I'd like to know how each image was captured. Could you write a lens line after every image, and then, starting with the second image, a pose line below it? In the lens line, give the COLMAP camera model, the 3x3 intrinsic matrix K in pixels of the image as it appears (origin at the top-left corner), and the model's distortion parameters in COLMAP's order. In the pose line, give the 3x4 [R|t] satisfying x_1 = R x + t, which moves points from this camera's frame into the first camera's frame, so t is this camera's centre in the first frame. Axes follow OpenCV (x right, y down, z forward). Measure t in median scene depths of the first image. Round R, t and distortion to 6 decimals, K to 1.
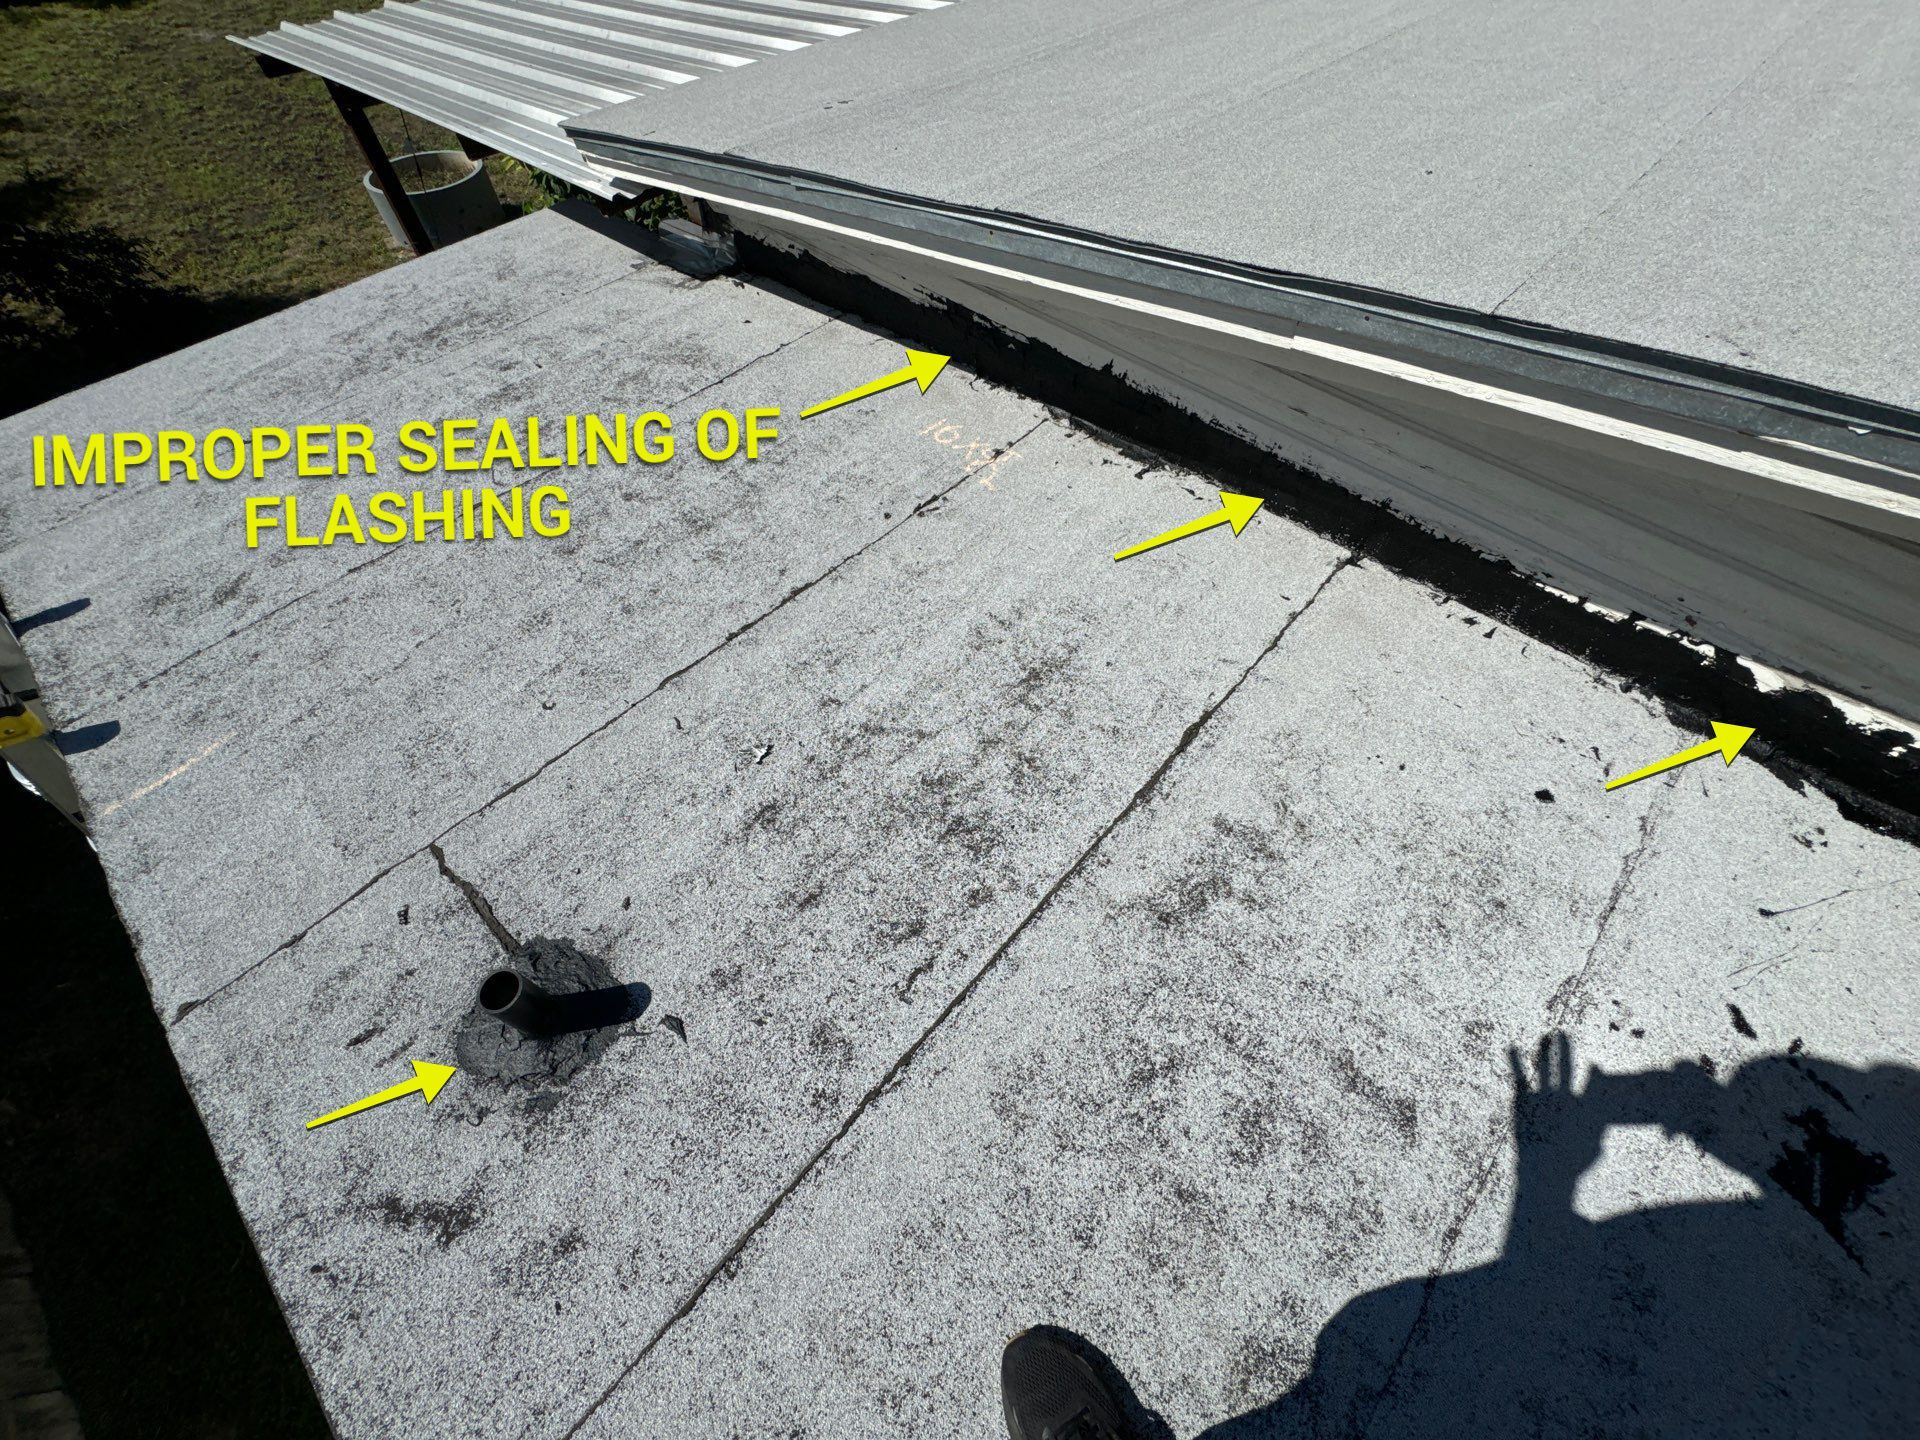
lens RADIAL K [[761.6, 0, 955.3], [0, 761.6, 722.5], [0, 0, 1]] dist [-0.005787, 0.000690]
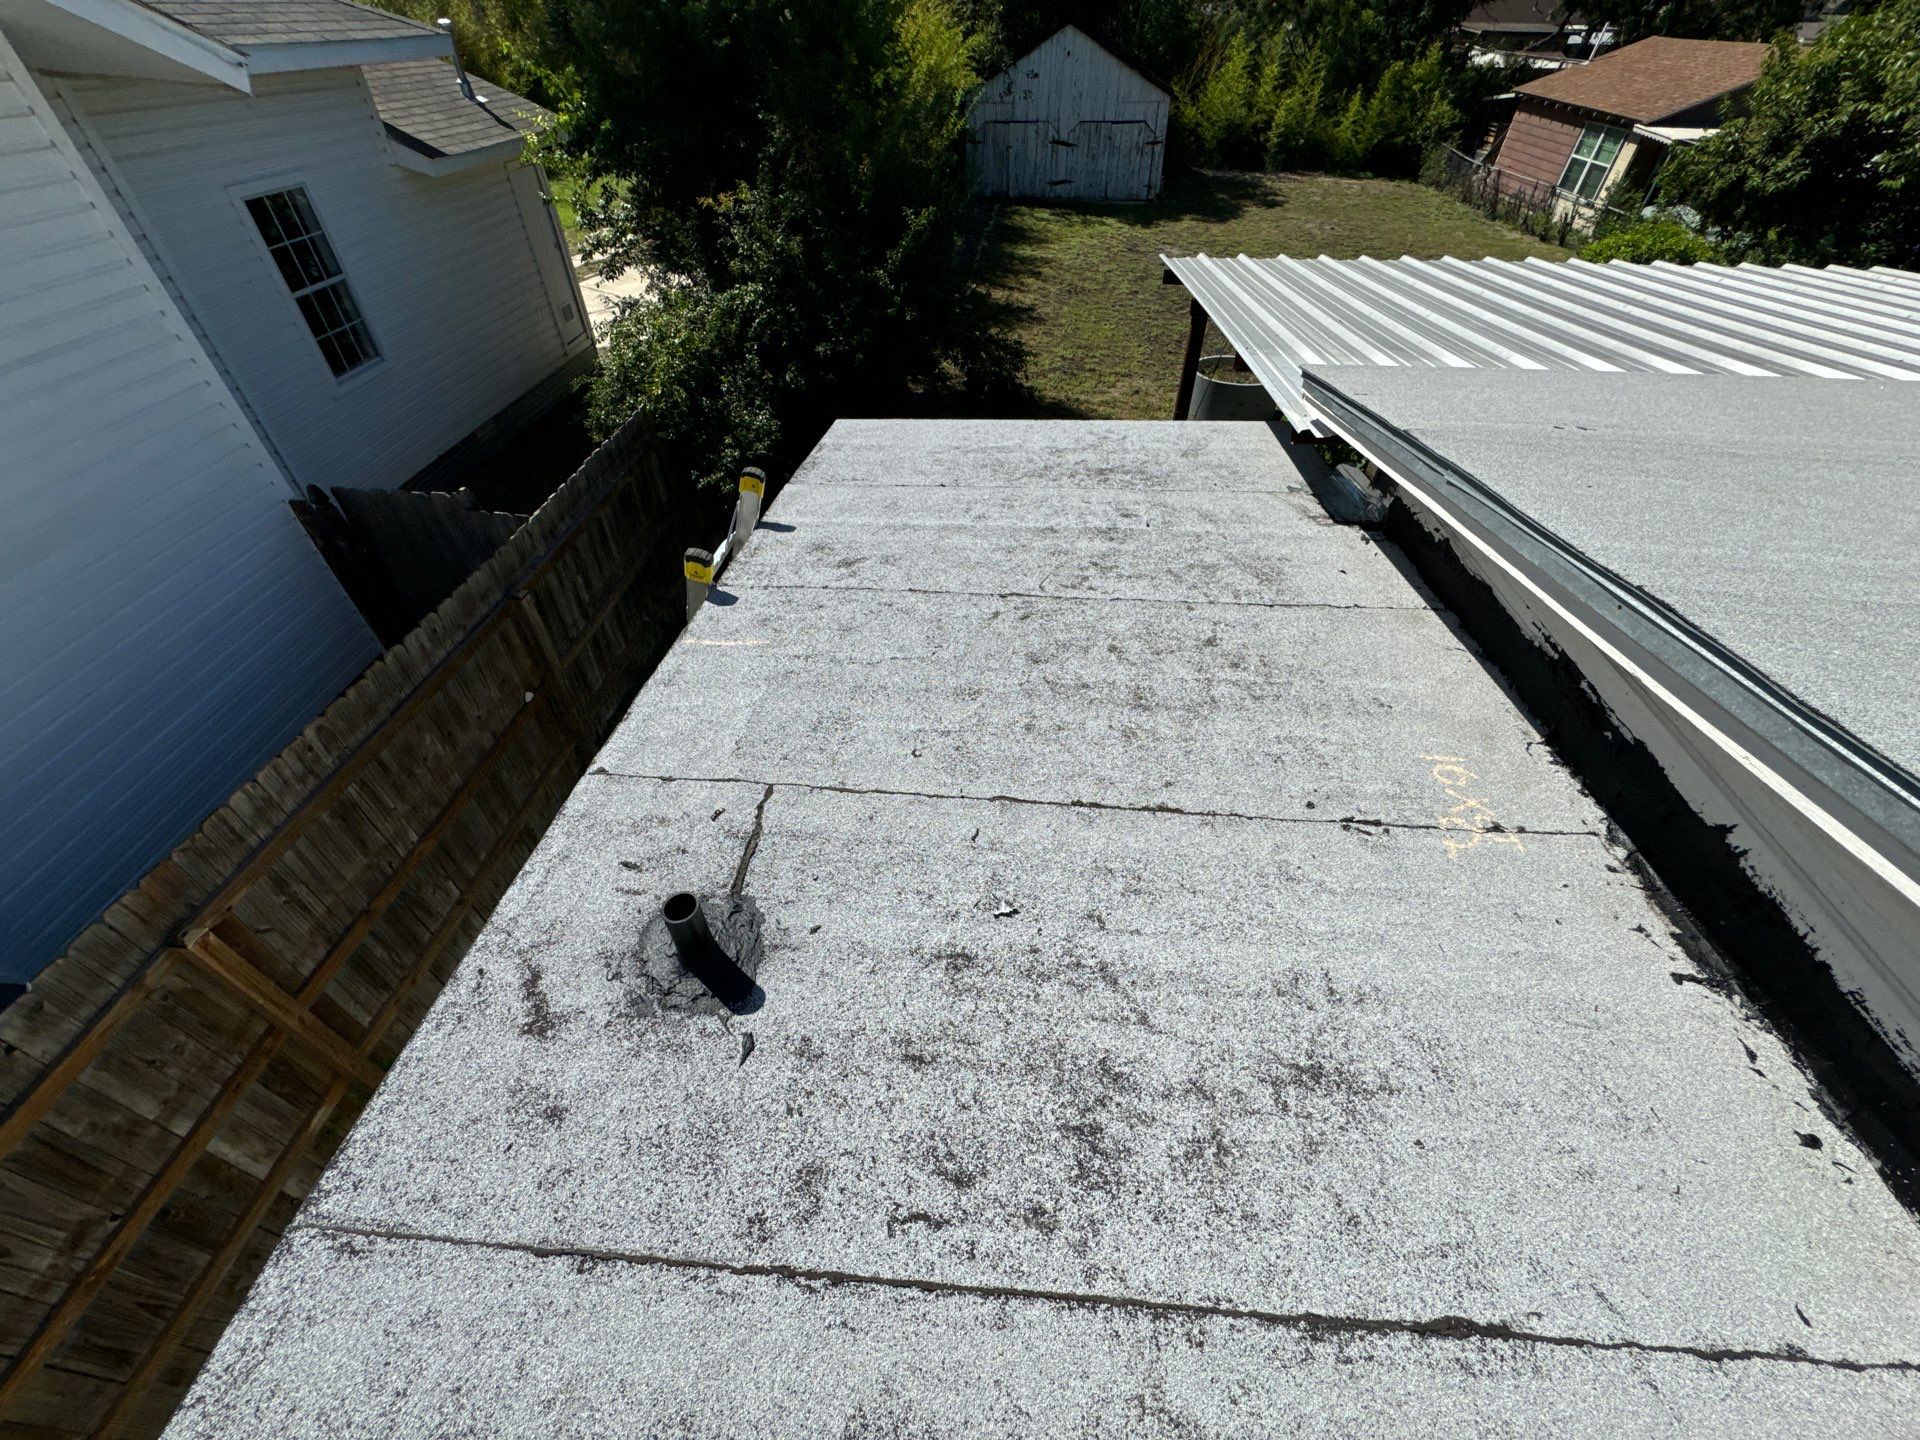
lens RADIAL K [[761.6, 0, 955.1], [0, 761.6, 719.8], [0, 0, 1]] dist [-0.005787, 0.000690]
pose [[0.618087, 0.528287, -0.582136, 0.148958], [-0.644505, 0.764541, 0.009511, -0.116431], [0.450091, 0.369310, 0.813036, 0.083677]]
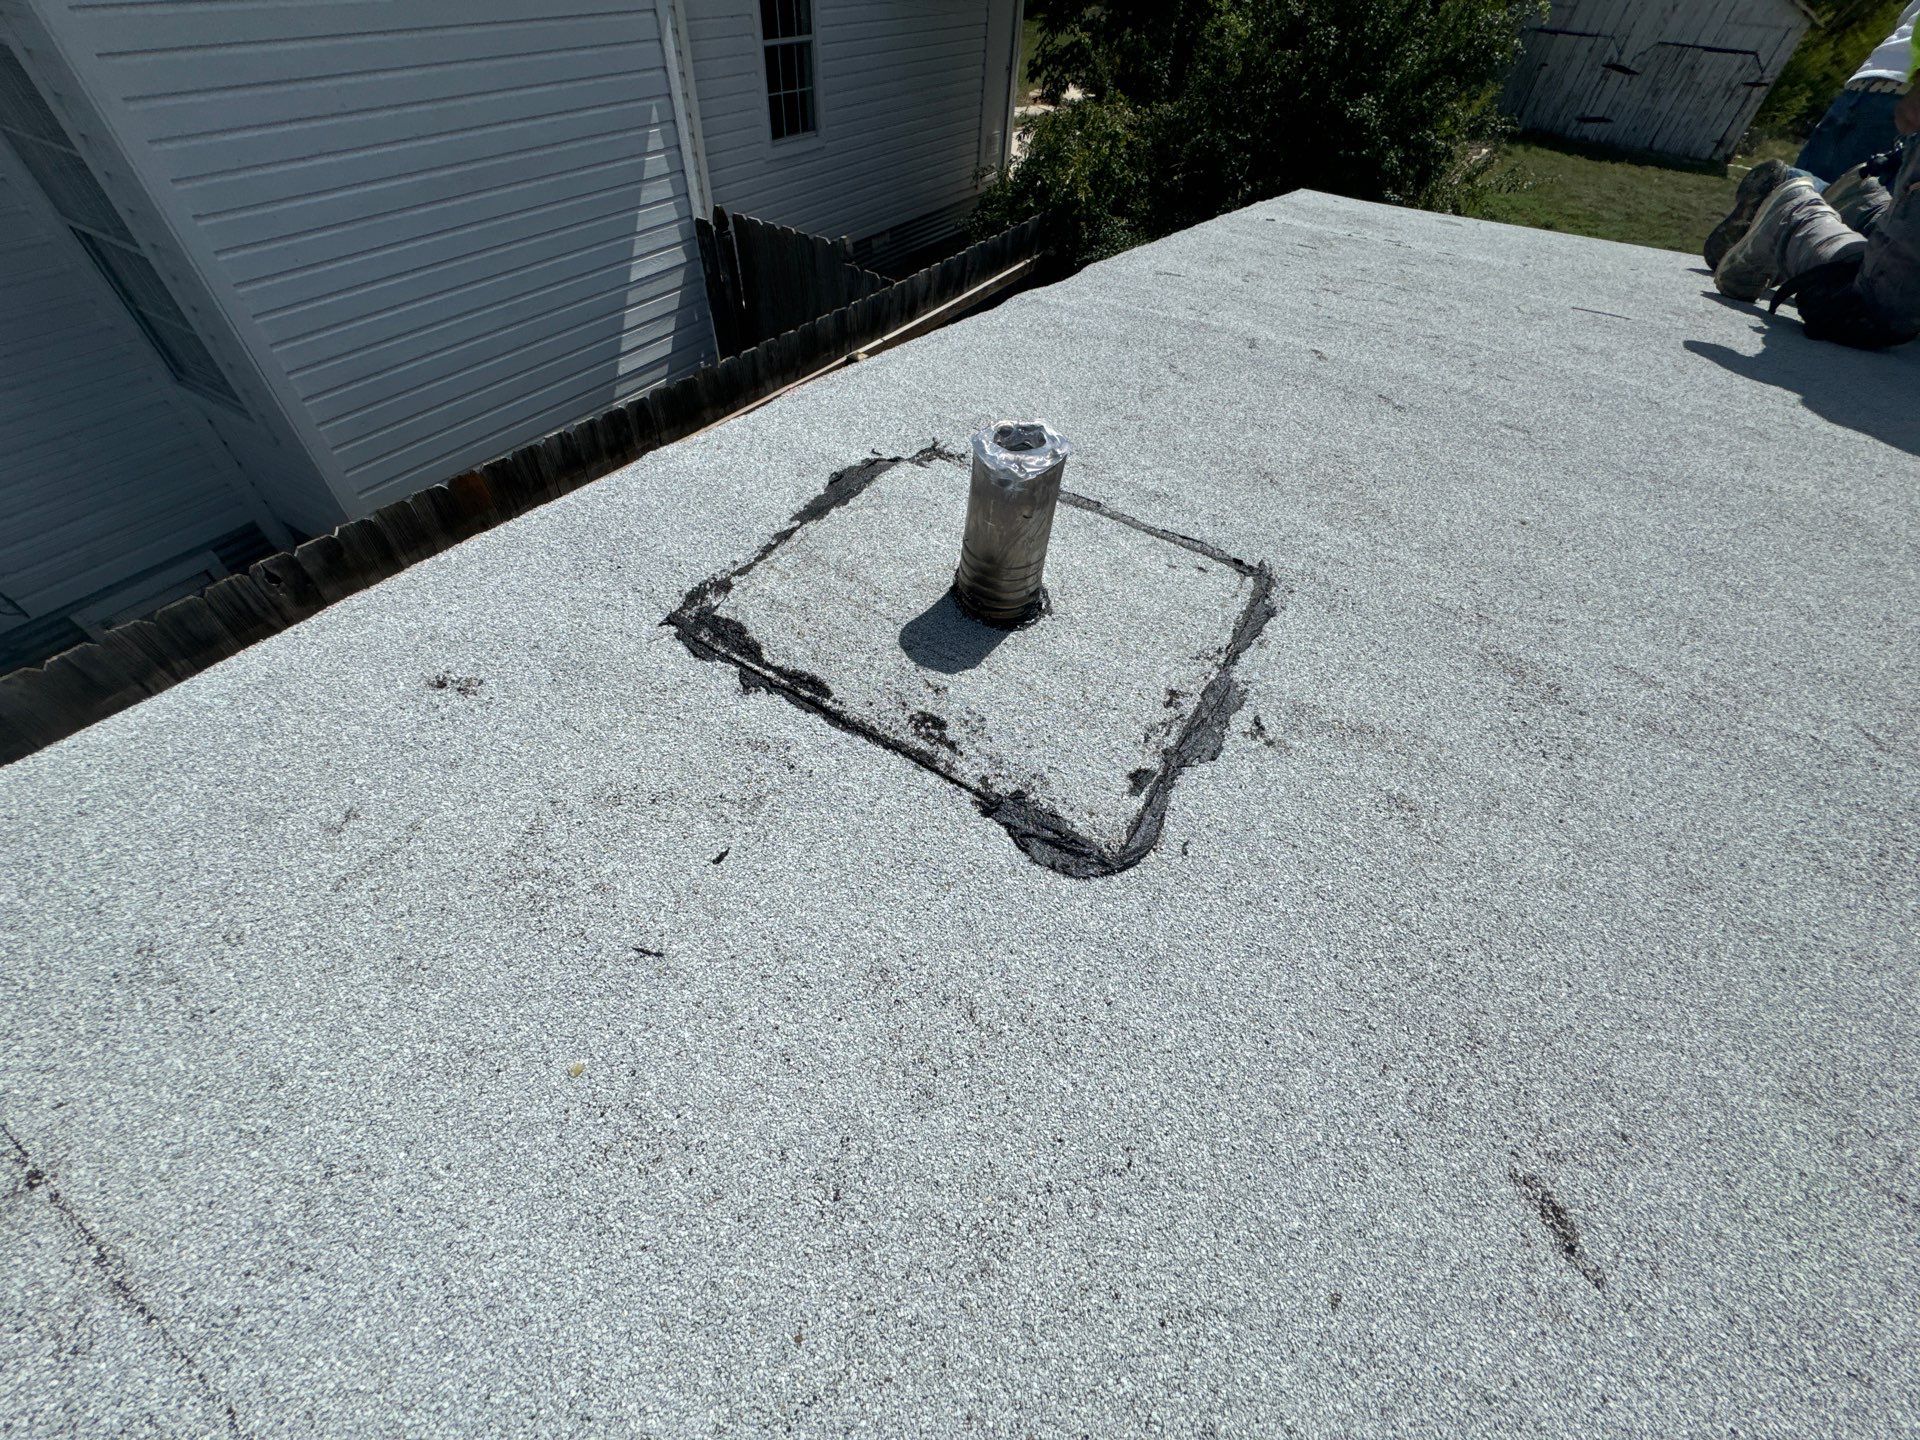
lens RADIAL K [[761.6, 0, 955.5], [0, 761.6, 717.6], [0, 0, 1]] dist [-0.005787, 0.000690]
pose [[0.189347, 0.728253, -0.658632, -0.040332], [-0.836233, 0.471166, 0.280566, 0.217639], [0.514648, 0.497645, 0.698203, 0.487803]]
